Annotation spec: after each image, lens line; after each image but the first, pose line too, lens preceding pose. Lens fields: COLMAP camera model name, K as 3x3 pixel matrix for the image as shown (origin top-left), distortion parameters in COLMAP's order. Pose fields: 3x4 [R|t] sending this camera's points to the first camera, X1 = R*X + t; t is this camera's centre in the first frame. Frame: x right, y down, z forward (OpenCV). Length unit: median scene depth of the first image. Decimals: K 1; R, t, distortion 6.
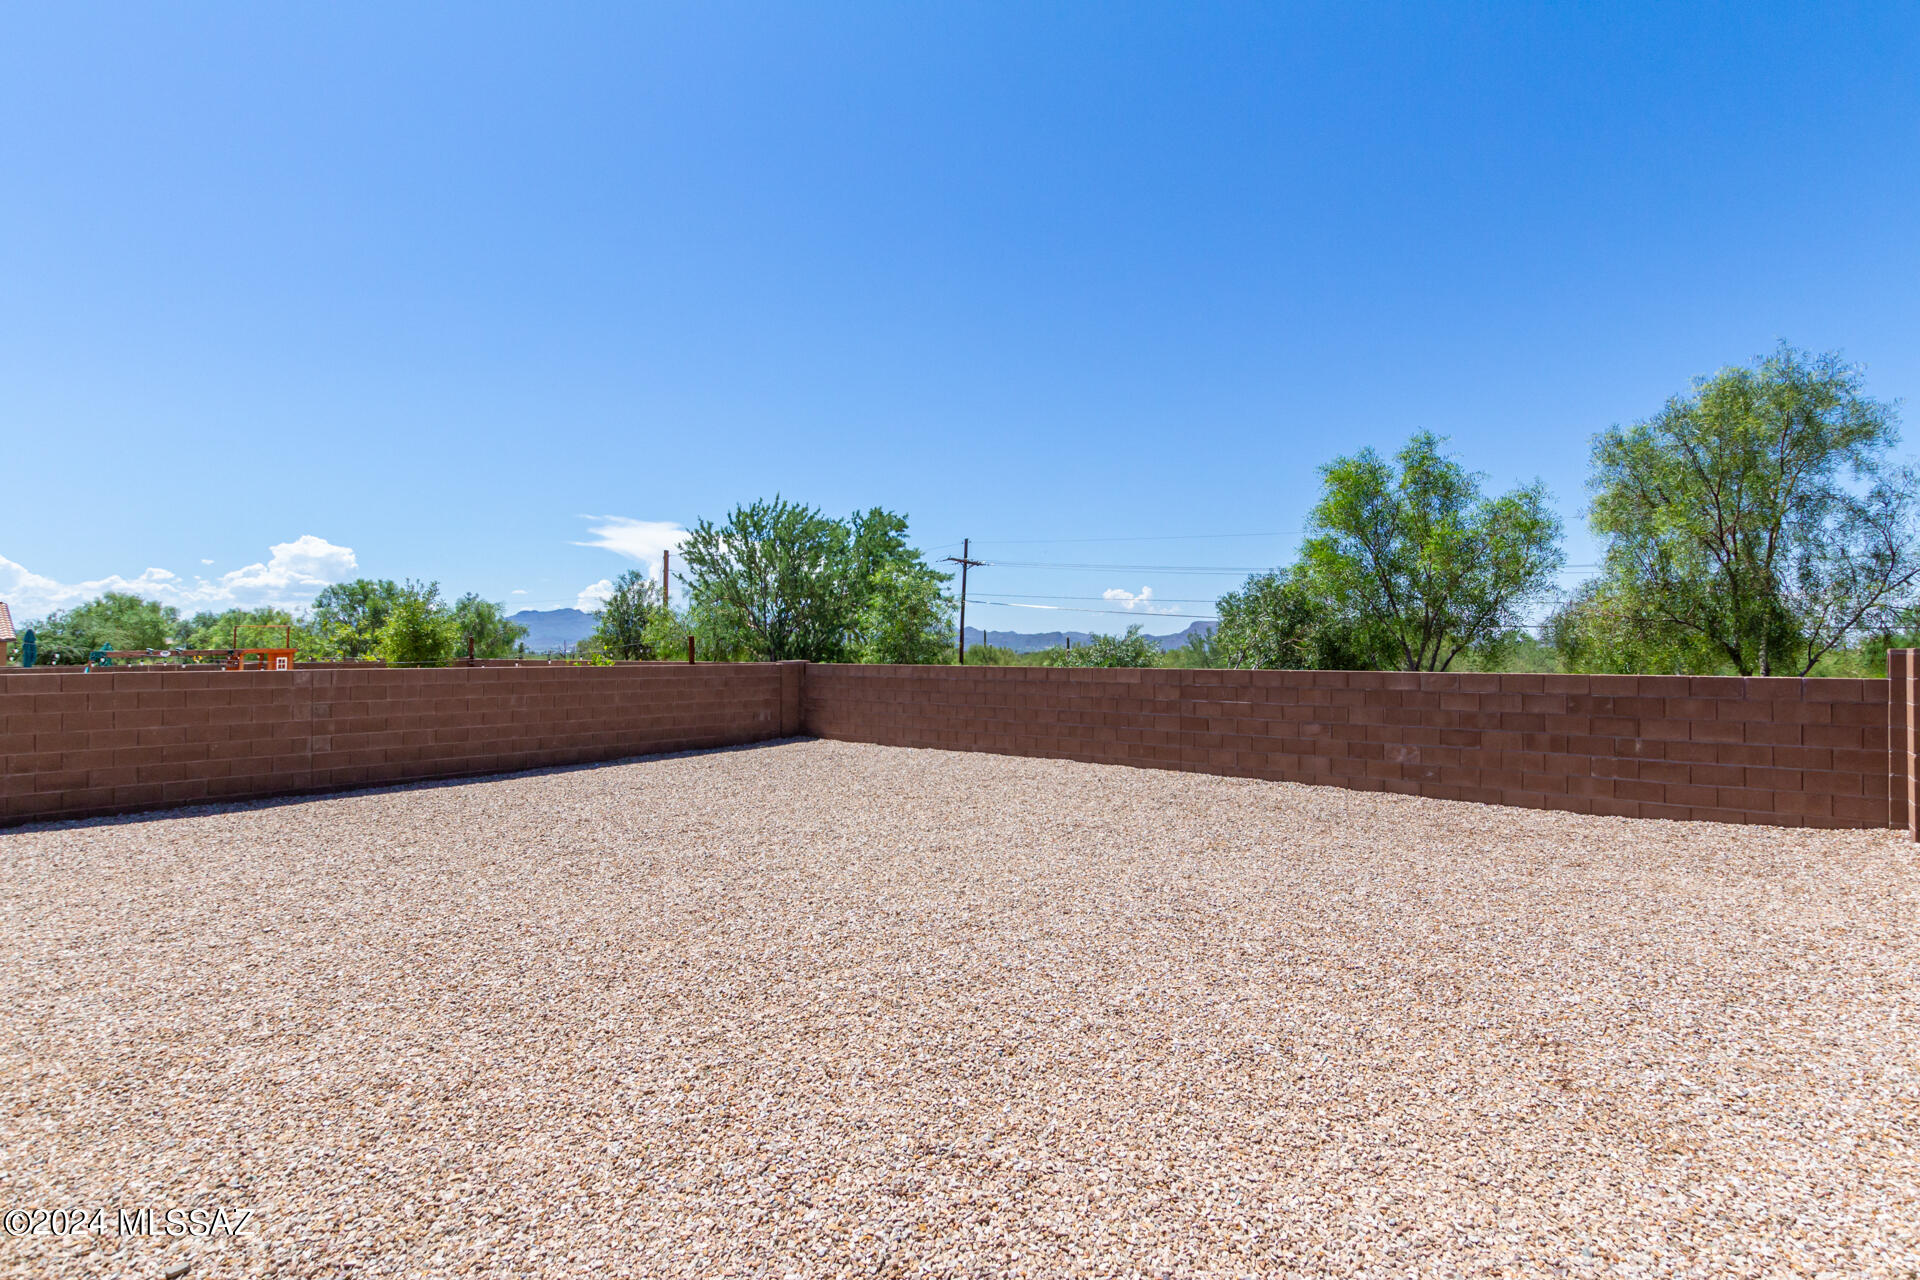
lens RADIAL K [[930.6, 0, 988.3], [0, 930.6, 636.0], [0, 0, 1]] dist [0.024238, -0.008513]
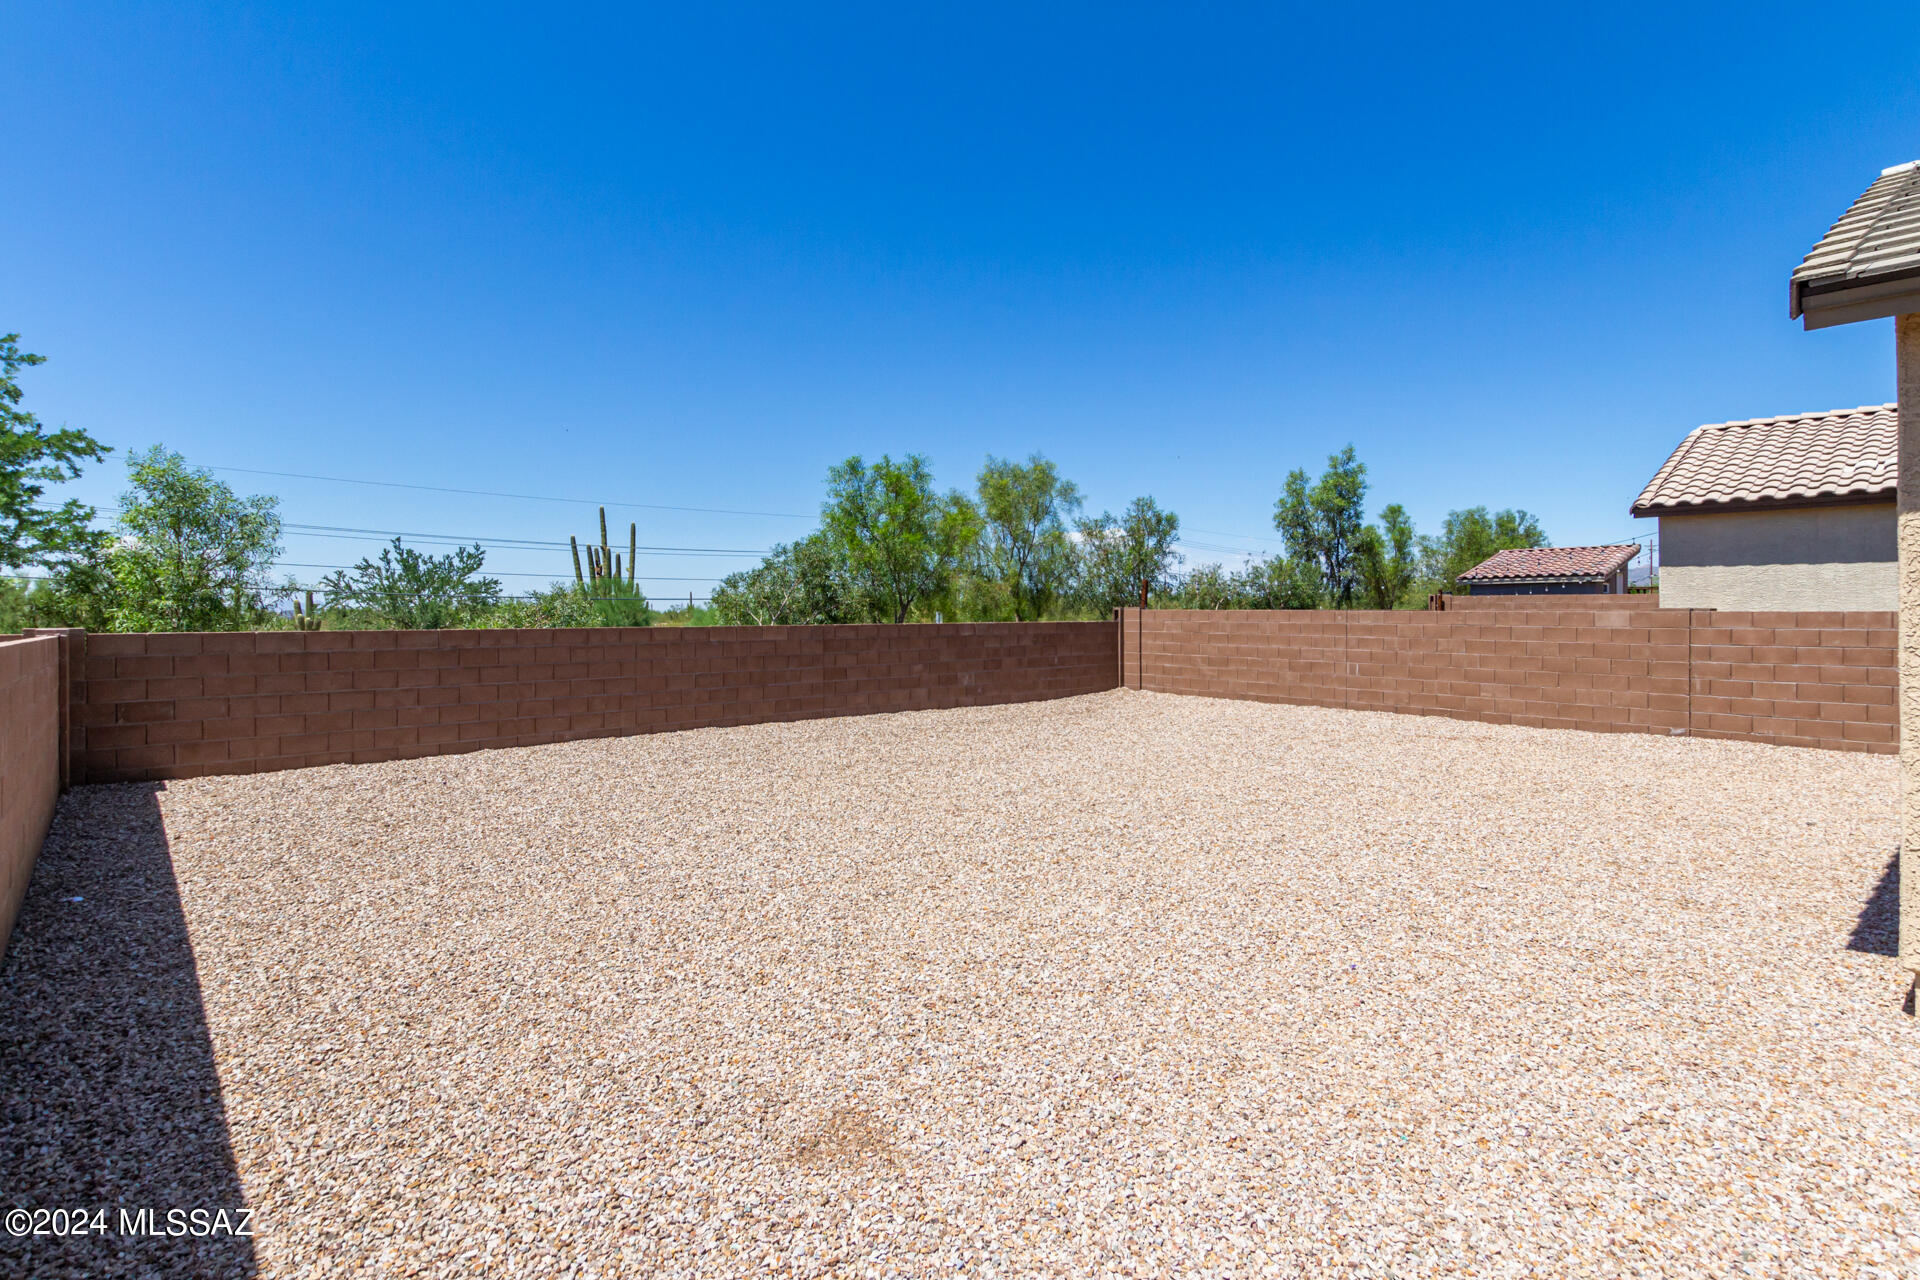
lens RADIAL K [[930.6, 0, 988.3], [0, 930.6, 636.0], [0, 0, 1]] dist [0.024238, -0.008513]
pose [[0.137711, -0.021779, 0.990233, -0.914217], [-0.009776, 0.999680, 0.023346, 0.022146], [-0.990424, -0.012895, 0.137454, 0.702104]]
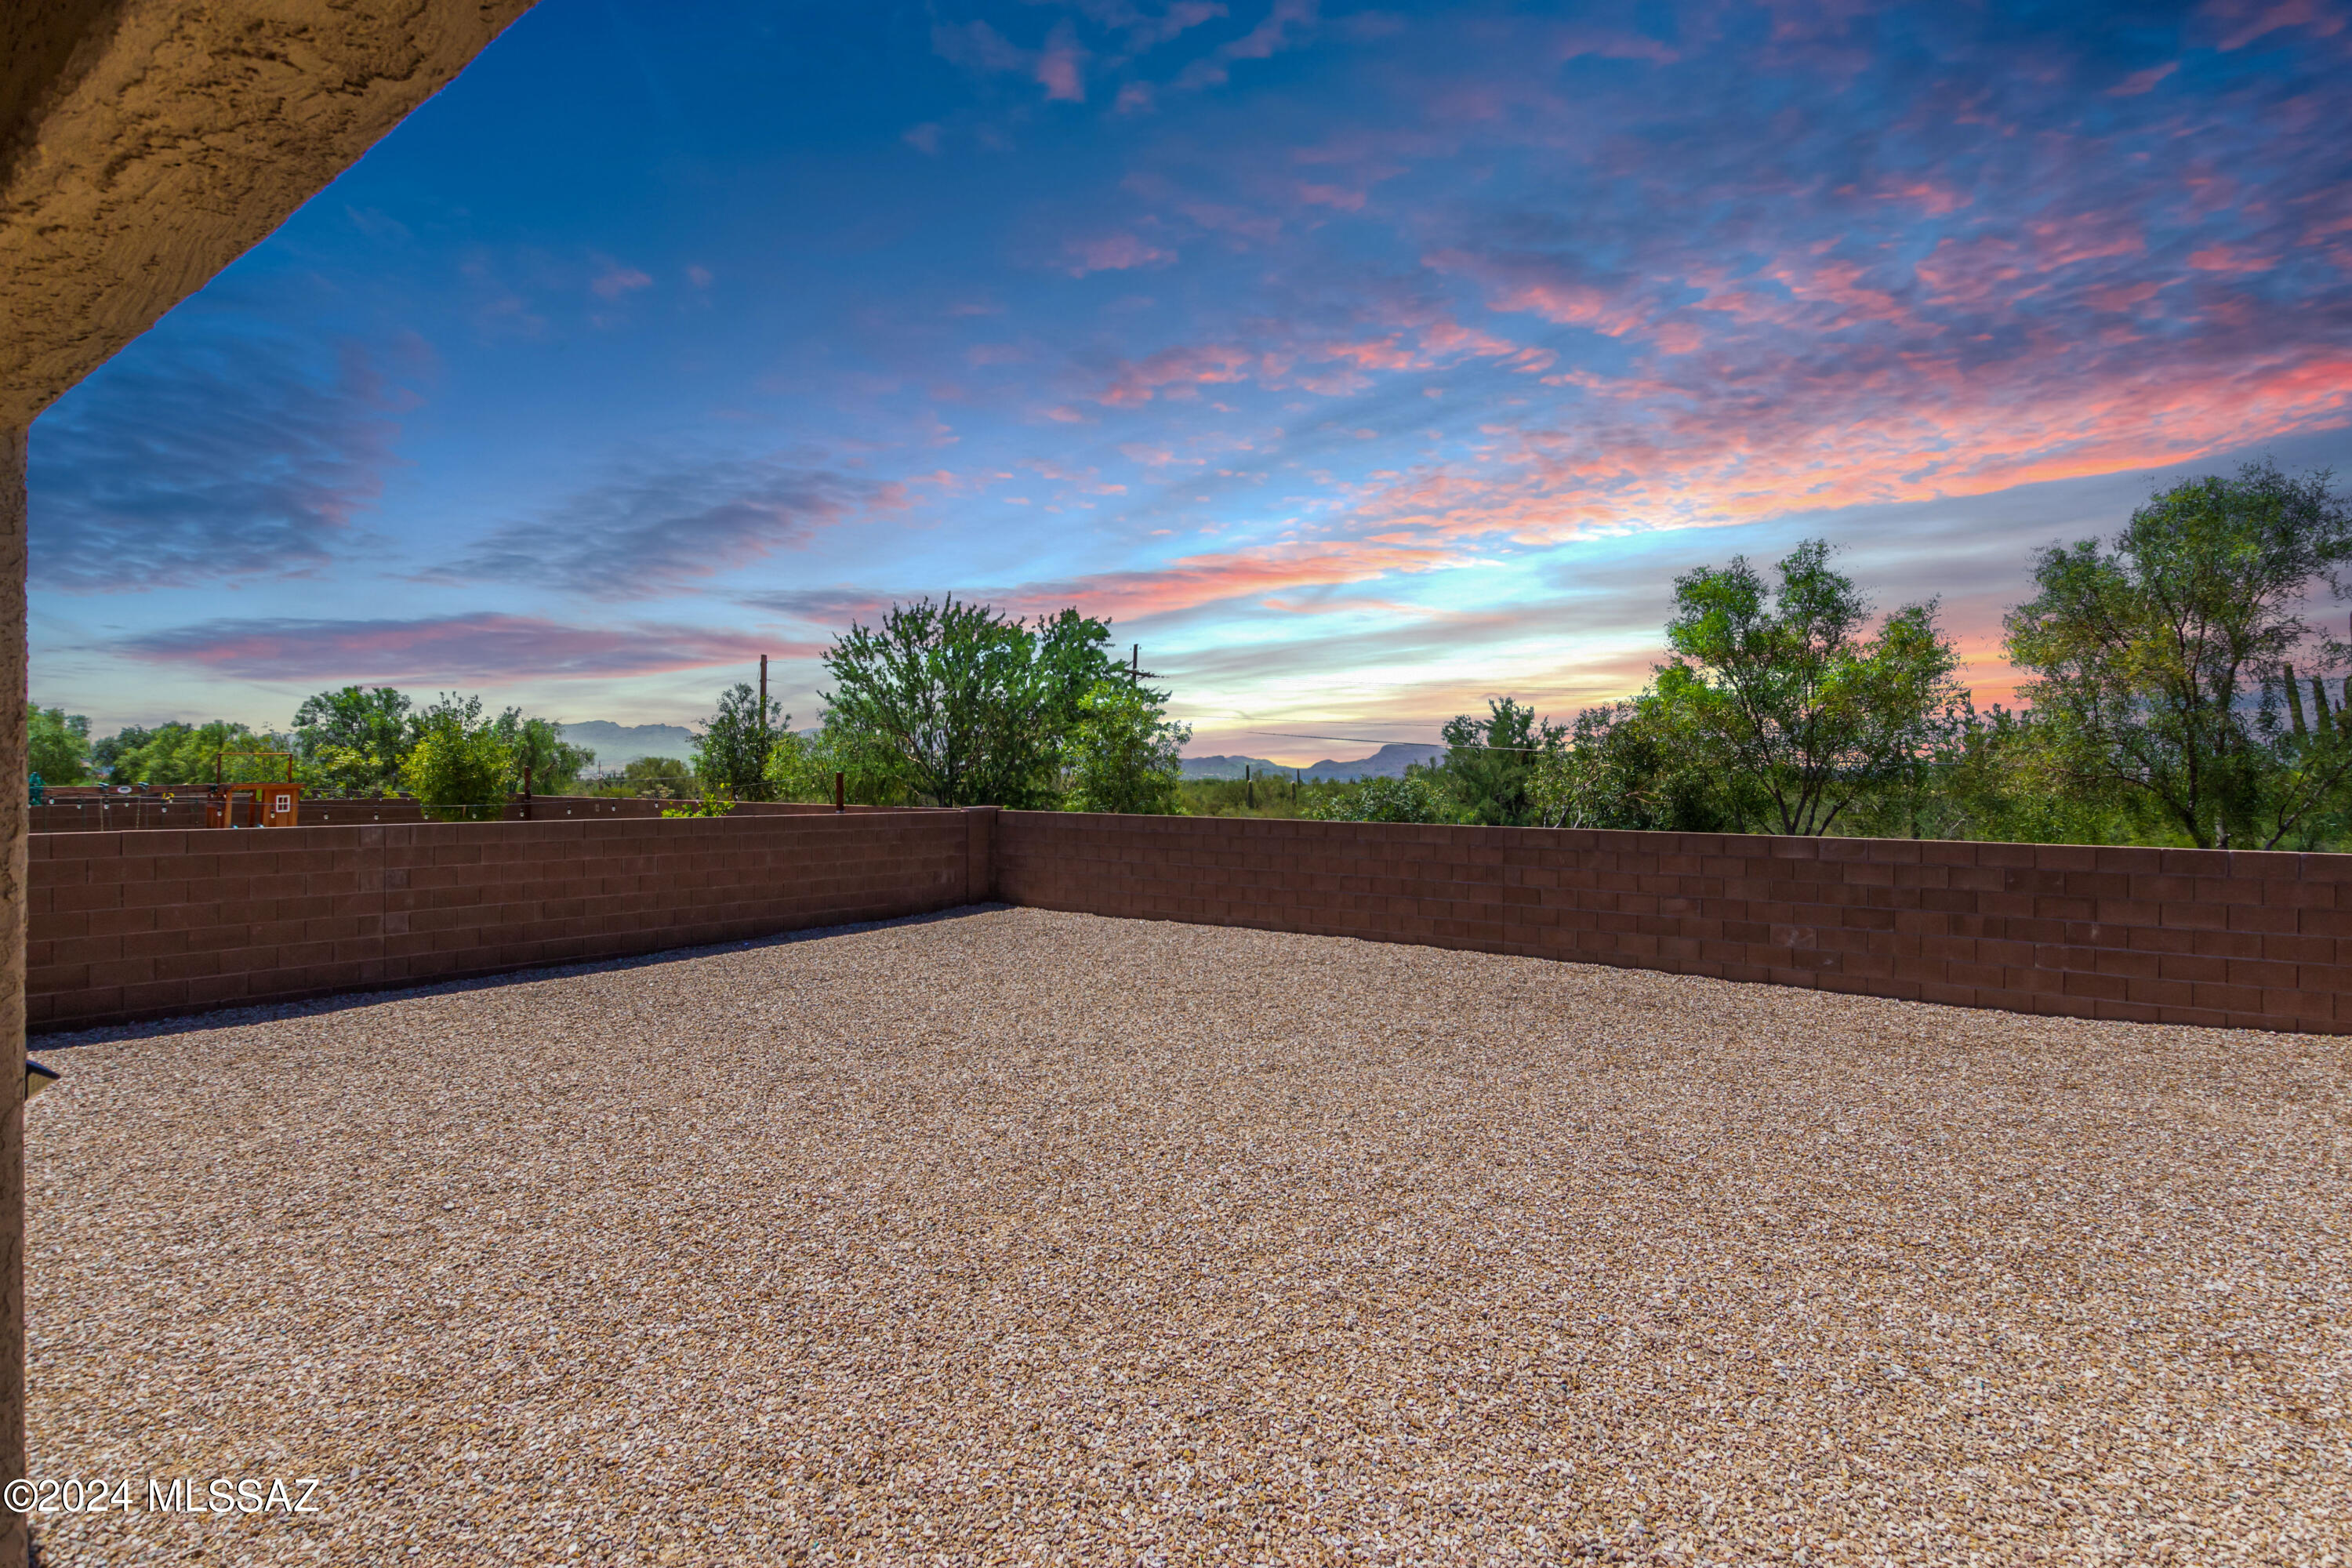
lens RADIAL K [[1140.0, 0, 1210.6], [0, 1140.0, 779.1], [0, 0, 1]] dist [0.024238, -0.008513]
pose [[0.997590, 0.007569, 0.068976, -0.123213], [-0.008715, 0.999829, 0.016326, -0.021447], [-0.068841, -0.016888, 0.997485, 0.035639]]
